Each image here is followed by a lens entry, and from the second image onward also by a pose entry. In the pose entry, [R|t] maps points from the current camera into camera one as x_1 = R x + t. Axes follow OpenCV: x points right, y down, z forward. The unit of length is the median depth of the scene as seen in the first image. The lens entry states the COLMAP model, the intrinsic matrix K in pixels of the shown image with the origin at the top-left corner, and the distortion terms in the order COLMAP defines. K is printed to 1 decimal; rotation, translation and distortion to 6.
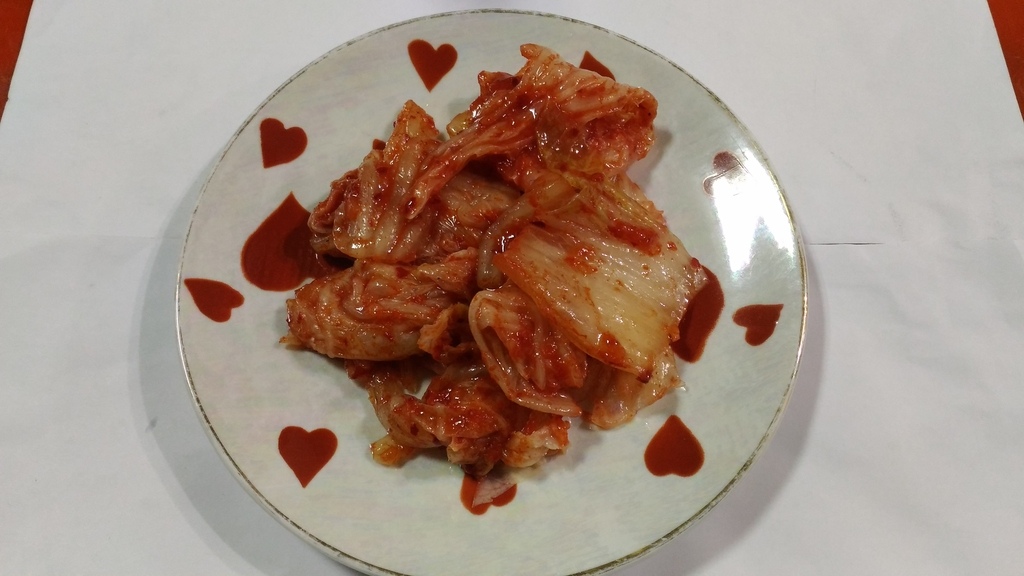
lens RADIAL K [[890.4, 0, 511.1], [0, 890.4, 285.4], [0, 0, 1]] dist [0.071235, -0.190238]
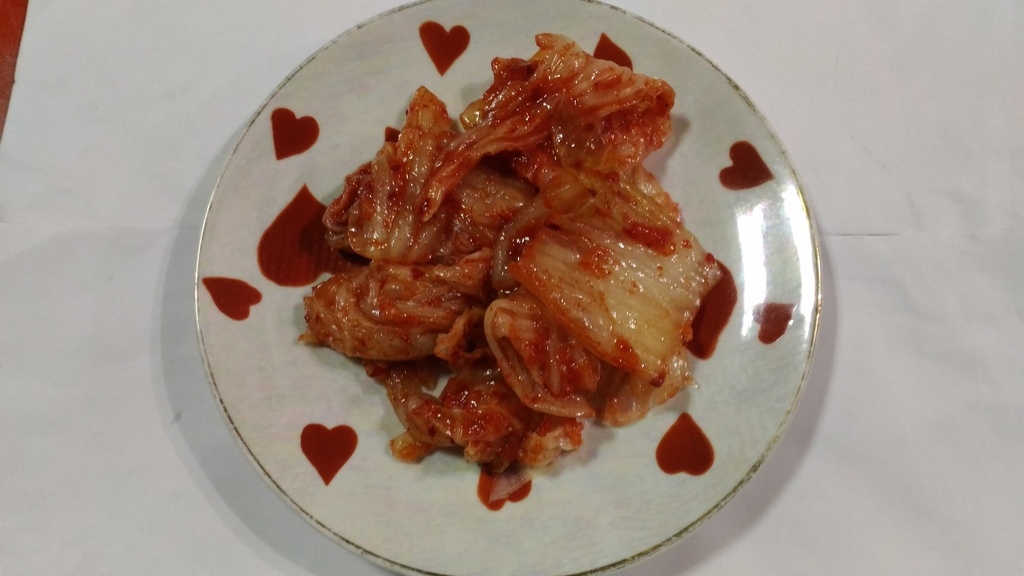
lens RADIAL K [[890.4, 0, 513.8], [0, 890.4, 297.6], [0, 0, 1]] dist [0.071235, -0.190238]
pose [[0.999943, -0.001877, -0.010547, -0.003137], [0.003108, 0.993016, 0.117943, -0.104913], [0.010252, -0.117969, 0.992964, -0.001621]]
